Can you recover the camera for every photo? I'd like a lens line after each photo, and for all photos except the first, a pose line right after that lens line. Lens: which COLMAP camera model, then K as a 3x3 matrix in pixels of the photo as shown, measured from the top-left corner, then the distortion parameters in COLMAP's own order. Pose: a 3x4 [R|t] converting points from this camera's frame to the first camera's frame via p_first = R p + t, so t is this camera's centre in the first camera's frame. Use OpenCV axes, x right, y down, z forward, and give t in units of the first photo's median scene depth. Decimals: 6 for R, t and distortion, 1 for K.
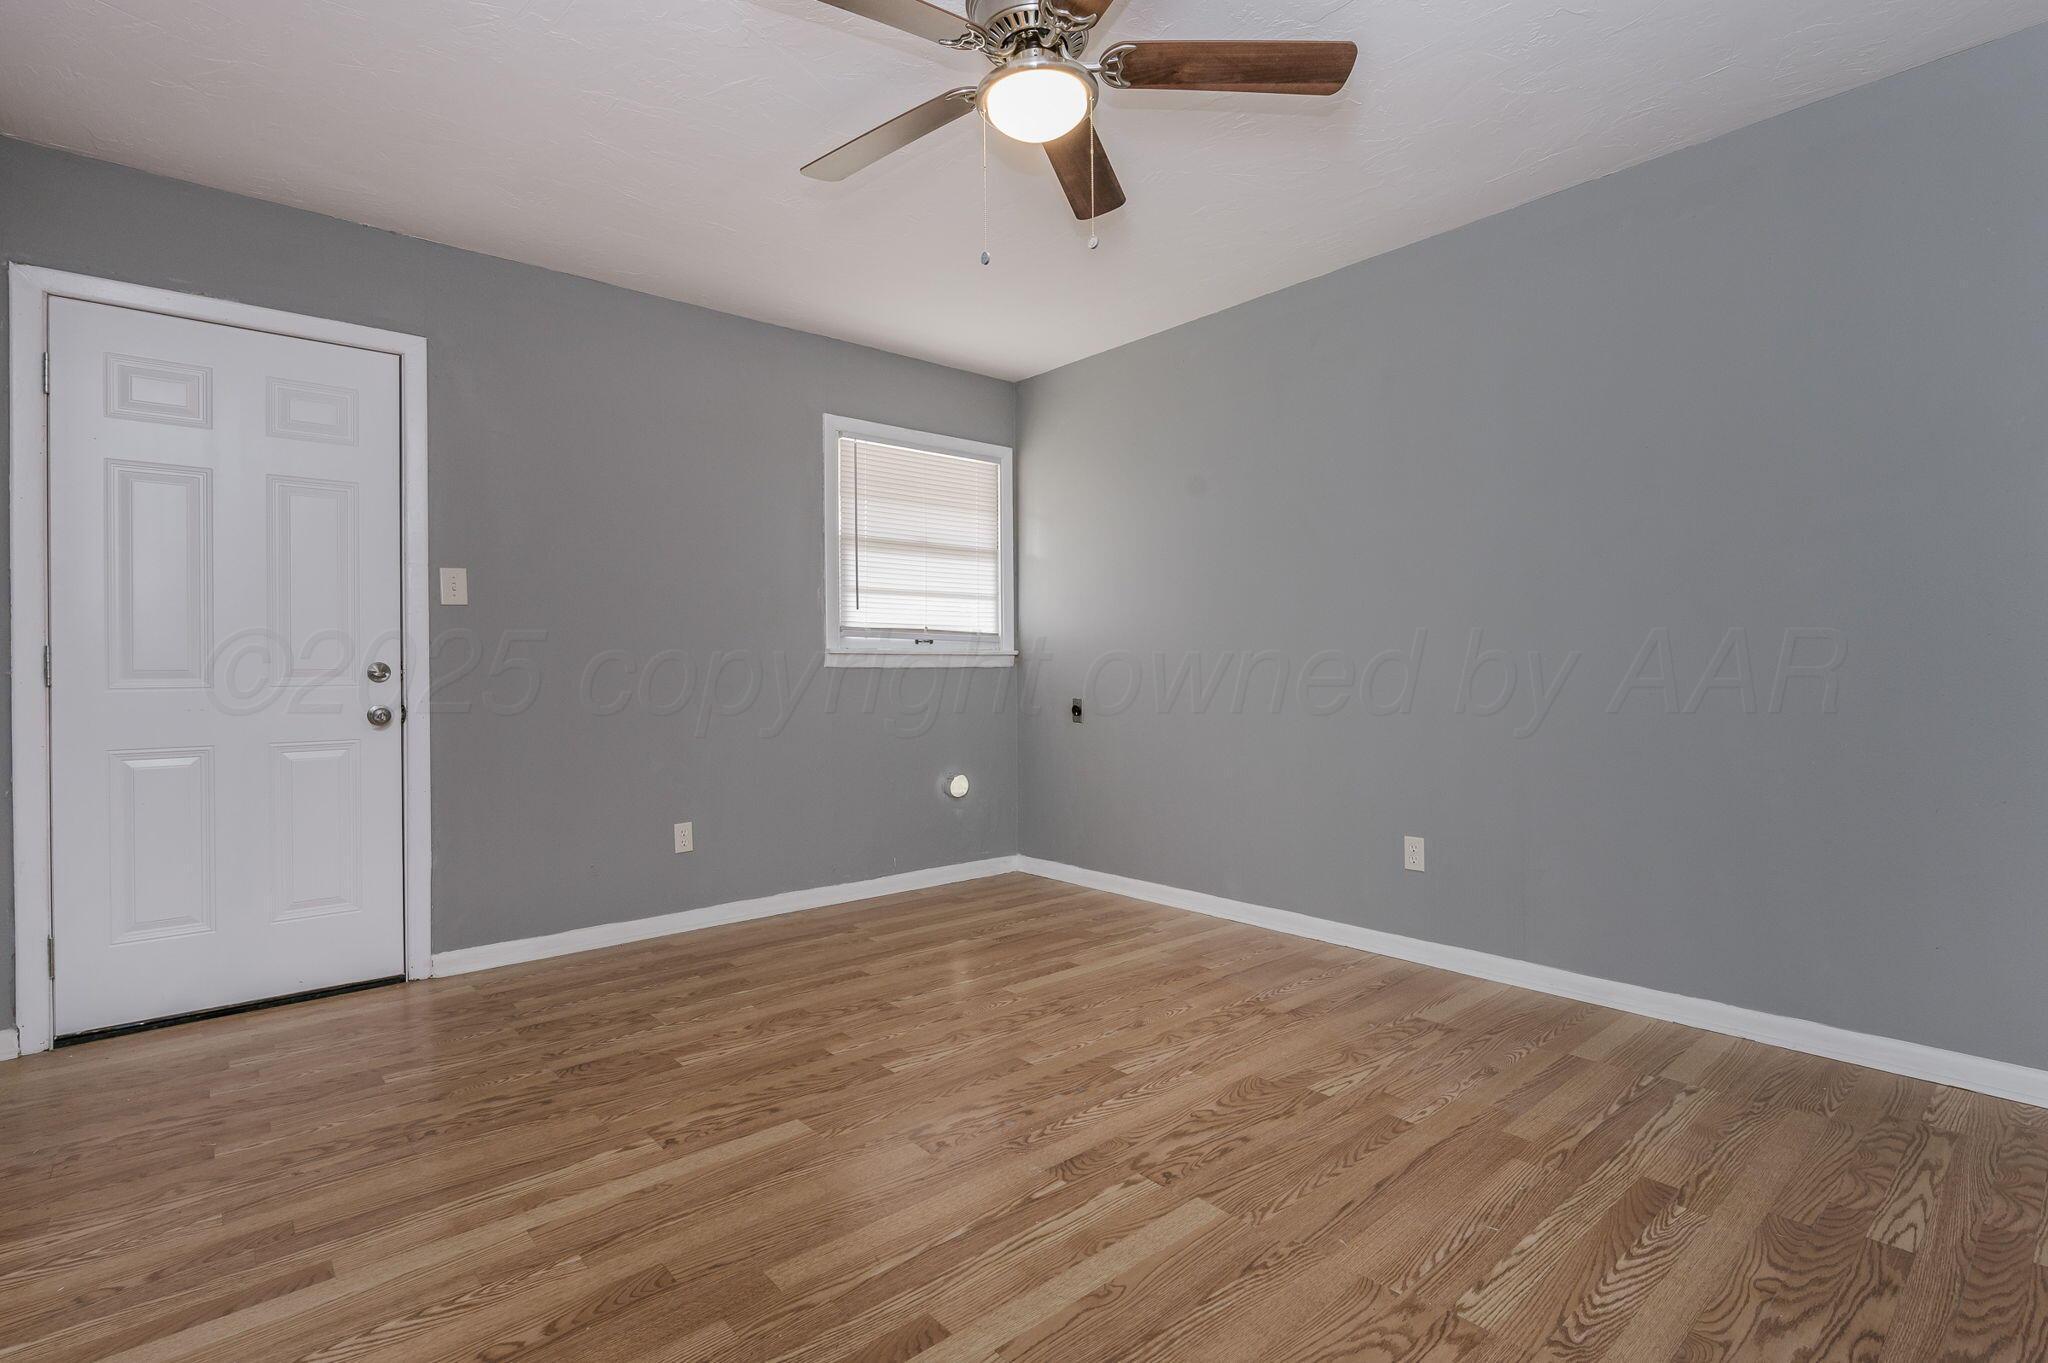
lens RADIAL K [[961.7, 0, 1002.8], [0, 961.7, 674.5], [0, 0, 1]] dist [-0.001795, -0.000026]
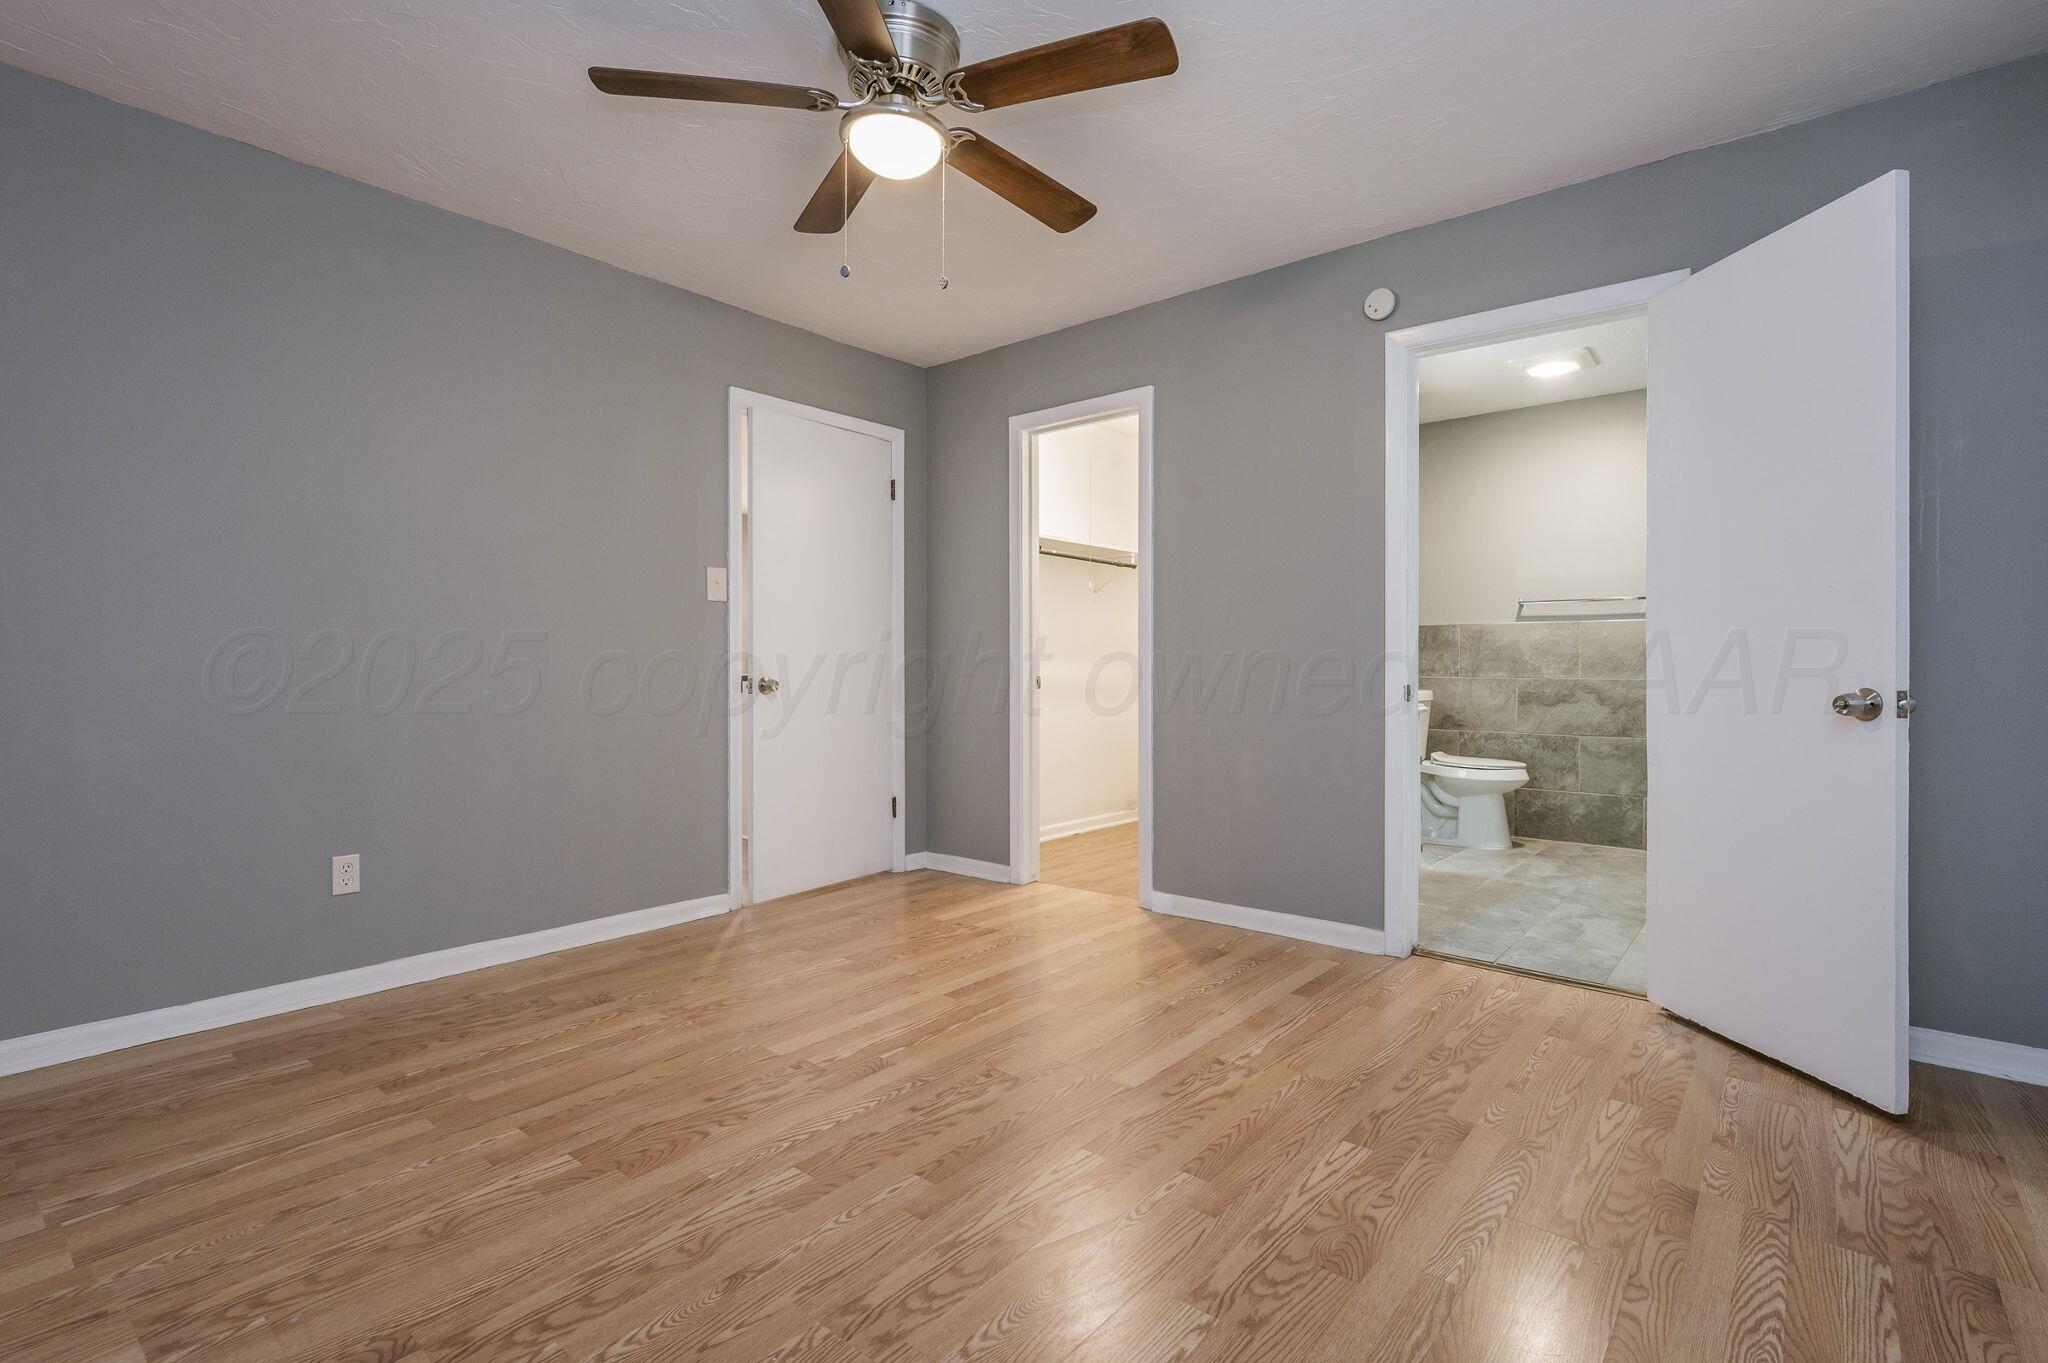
lens RADIAL K [[961.7, 0, 1002.8], [0, 961.7, 674.5], [0, 0, 1]] dist [-0.001795, -0.000026]
pose [[-0.987069, 0.009945, -0.159989, 0.090762], [0.007488, 0.999845, 0.015953, -0.004945], [0.160123, 0.014548, -0.986990, 1.991915]]
